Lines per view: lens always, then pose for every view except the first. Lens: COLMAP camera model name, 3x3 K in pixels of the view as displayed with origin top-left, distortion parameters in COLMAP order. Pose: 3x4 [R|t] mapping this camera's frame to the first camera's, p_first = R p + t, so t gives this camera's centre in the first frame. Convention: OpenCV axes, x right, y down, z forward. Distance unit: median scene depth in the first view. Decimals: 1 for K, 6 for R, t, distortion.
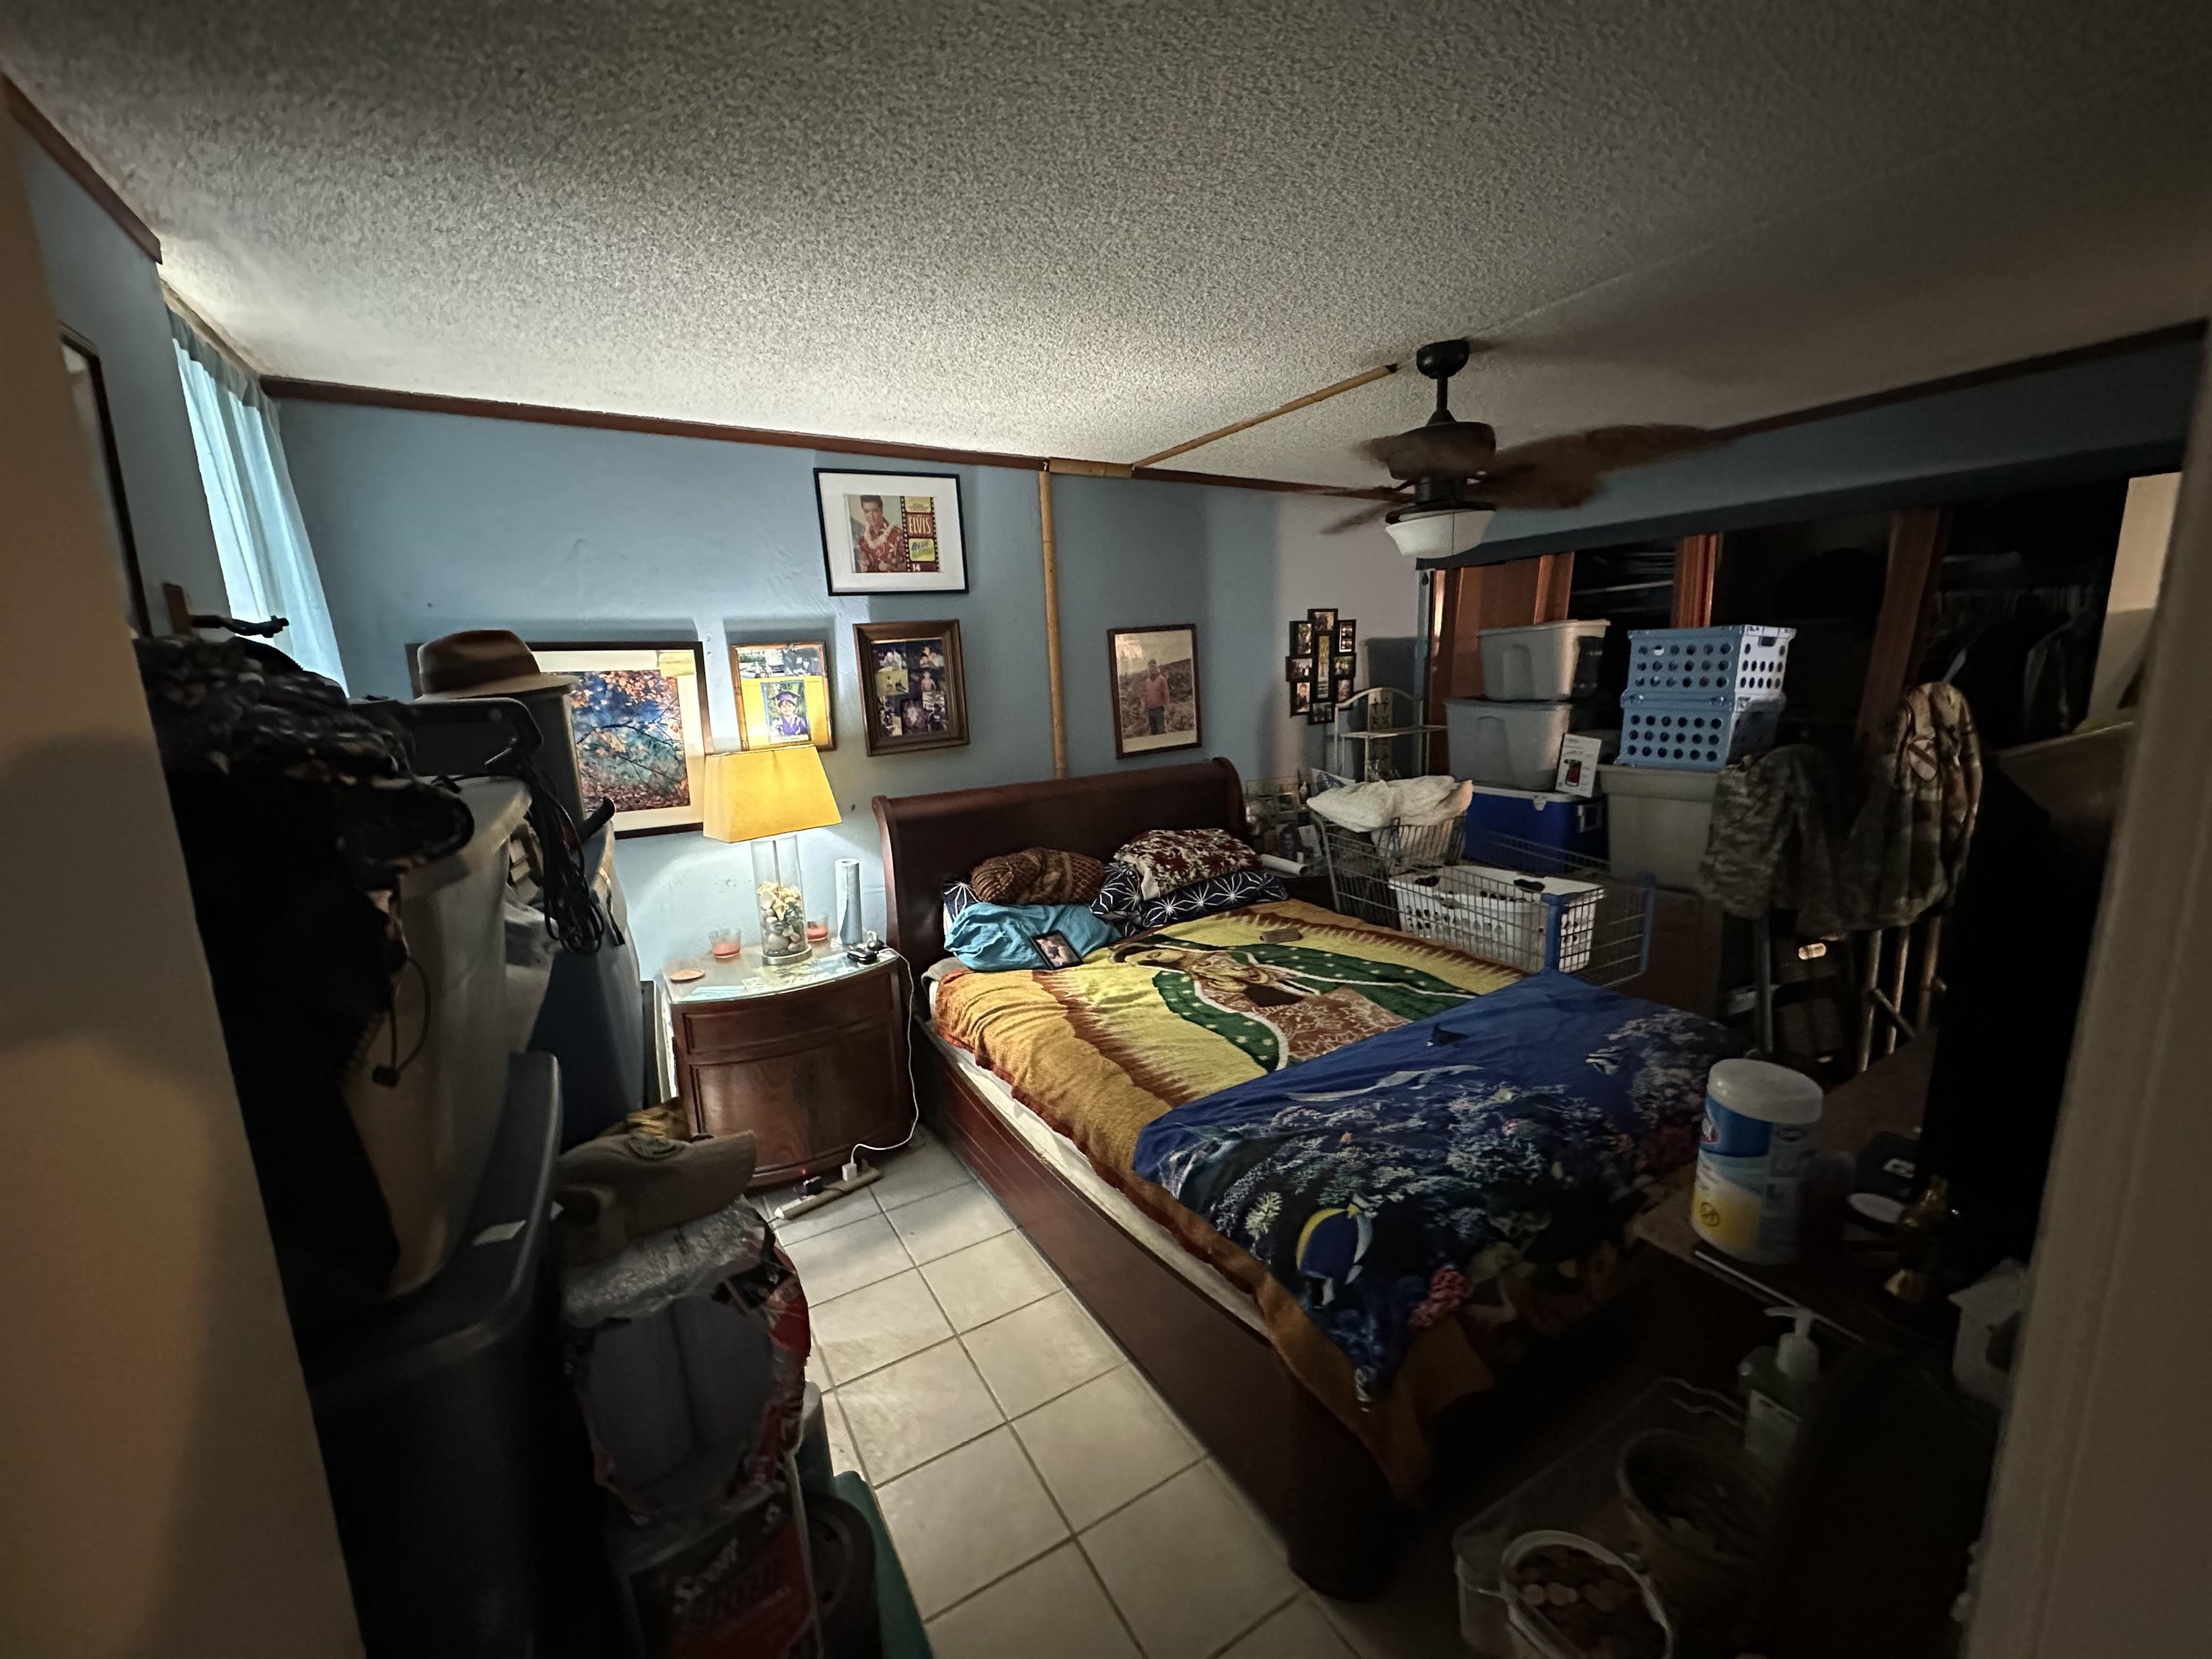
lens RADIAL K [[875.5, 0, 1098.2], [0, 875.5, 825.8], [0, 0, 1]] dist [-0.002221, -0.000057]
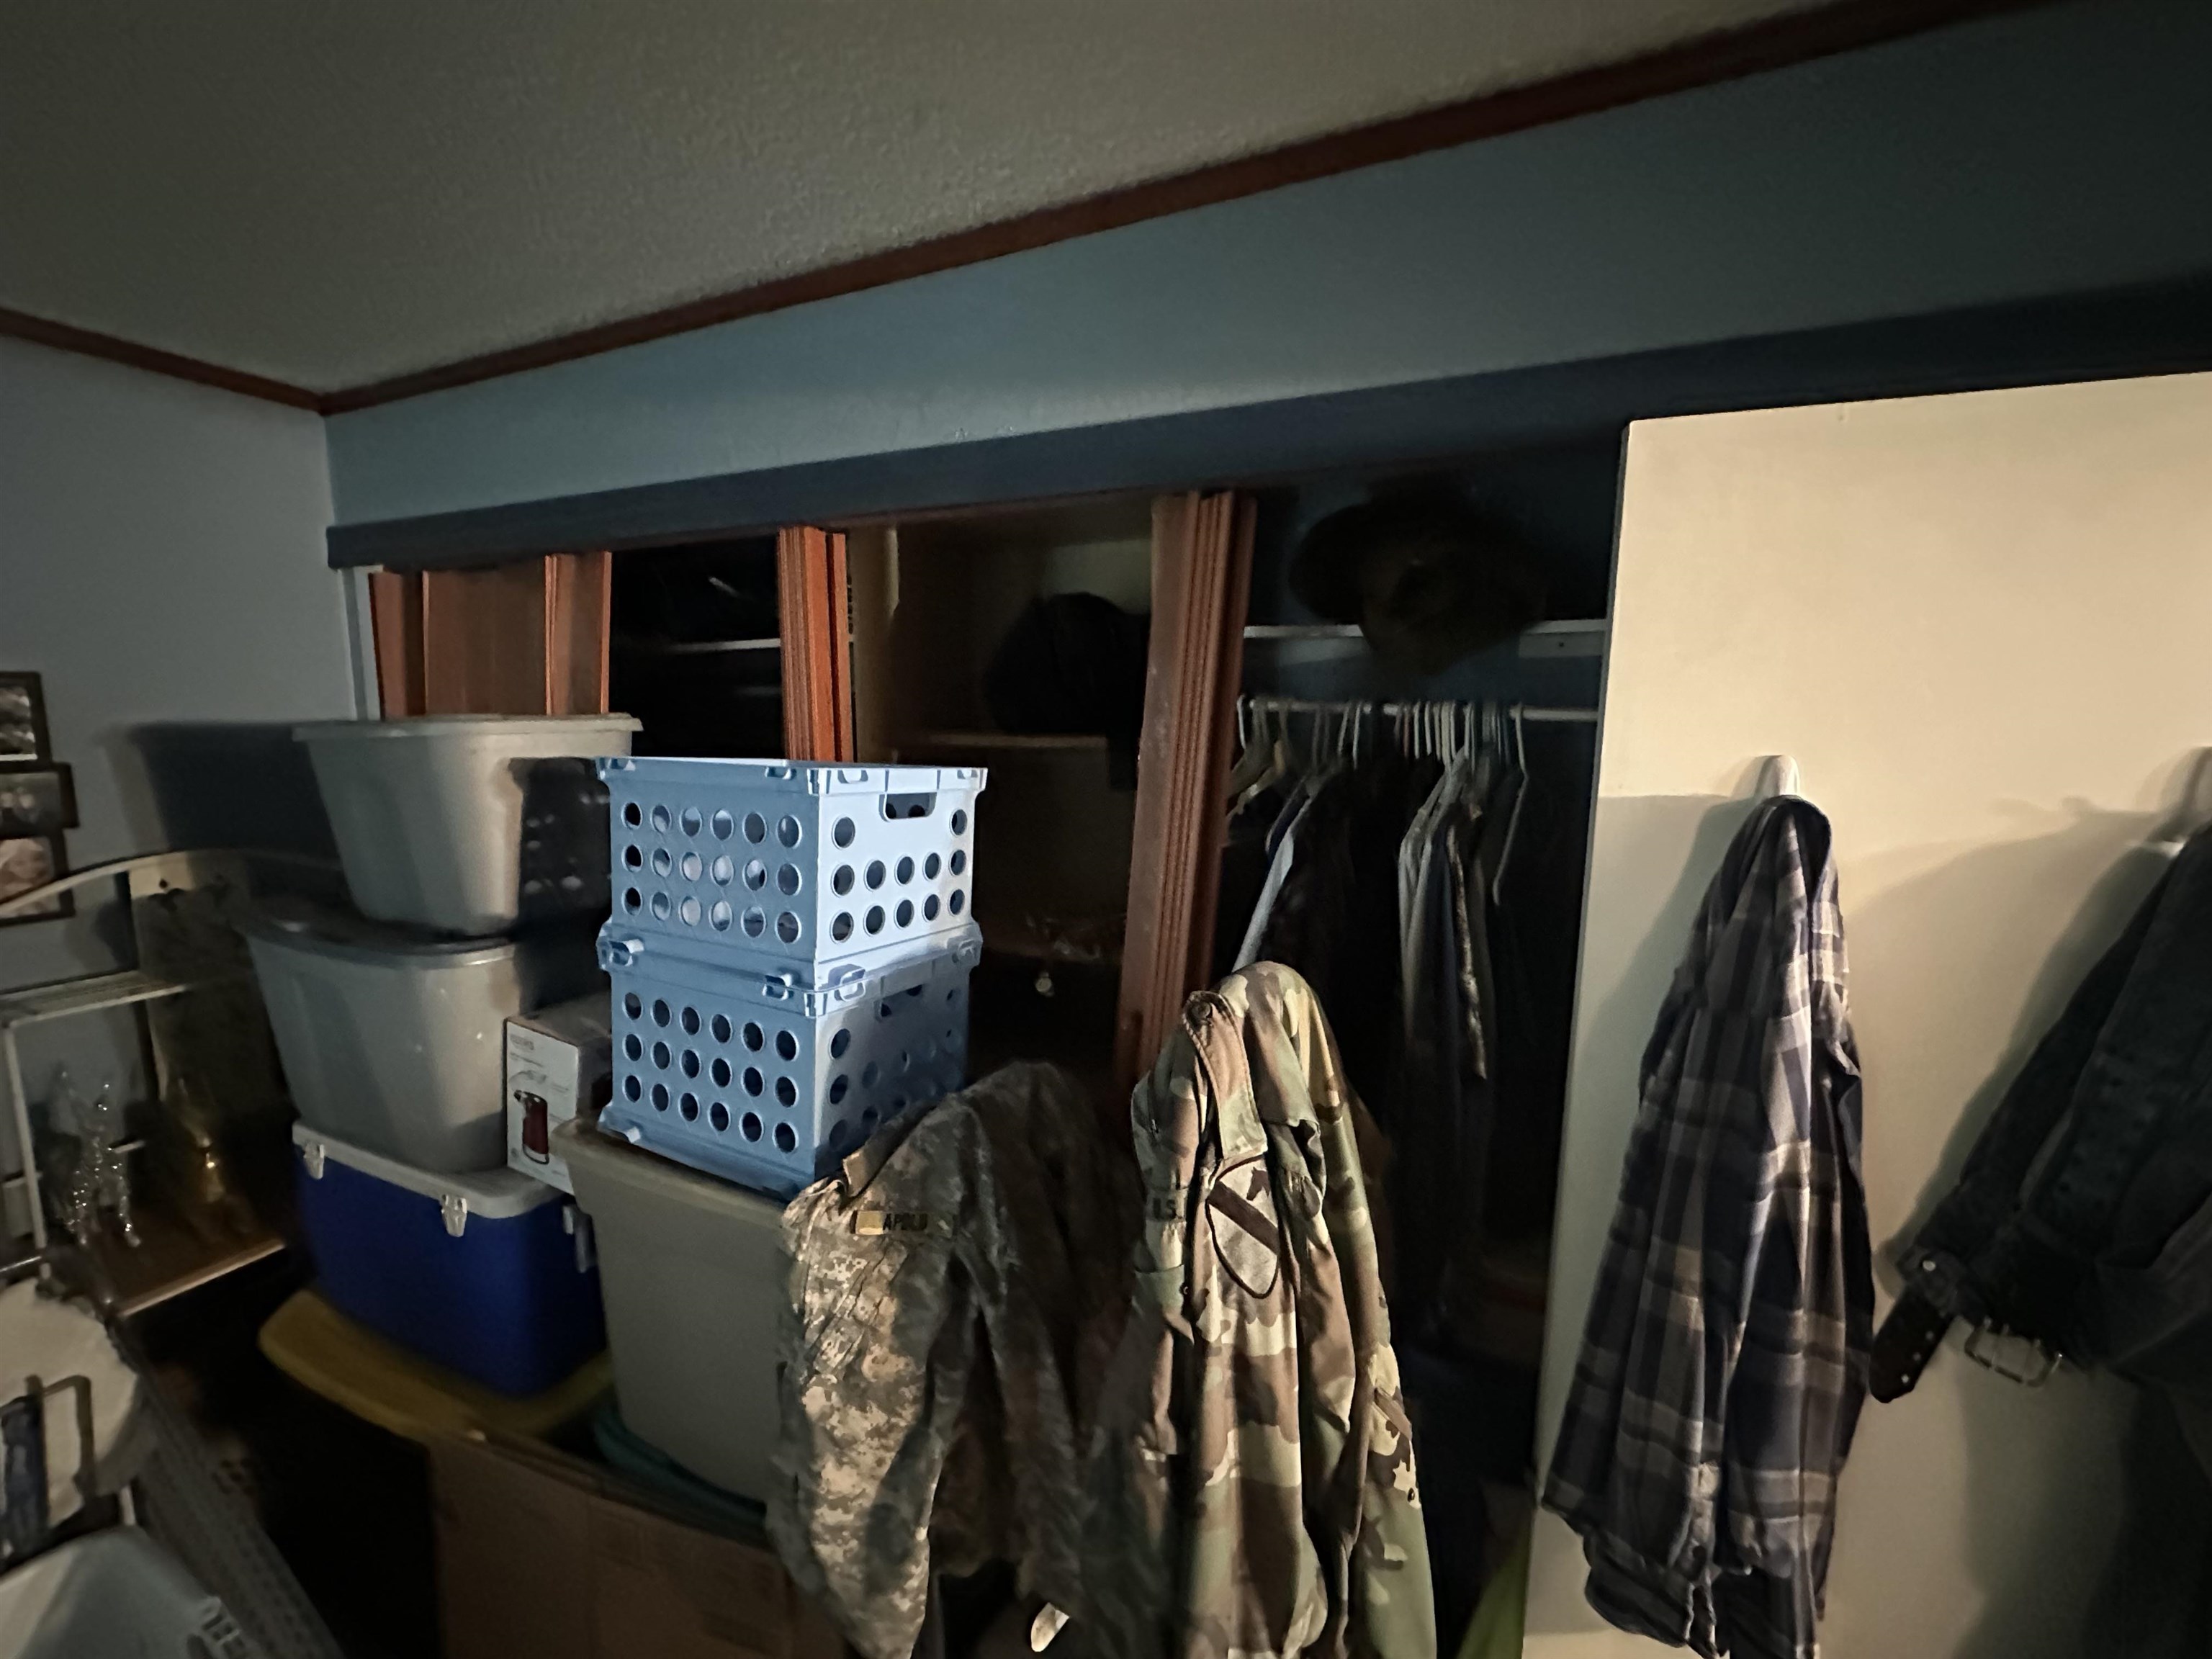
lens RADIAL K [[875.5, 0, 1110.8], [0, 875.5, 830.3], [0, 0, 1]] dist [-0.002221, -0.000057]
pose [[0.814948, -0.034186, 0.578525, 0.532434], [0.065867, 0.997254, -0.033855, -0.156405], [-0.575779, 0.065696, 0.814962, 0.557580]]
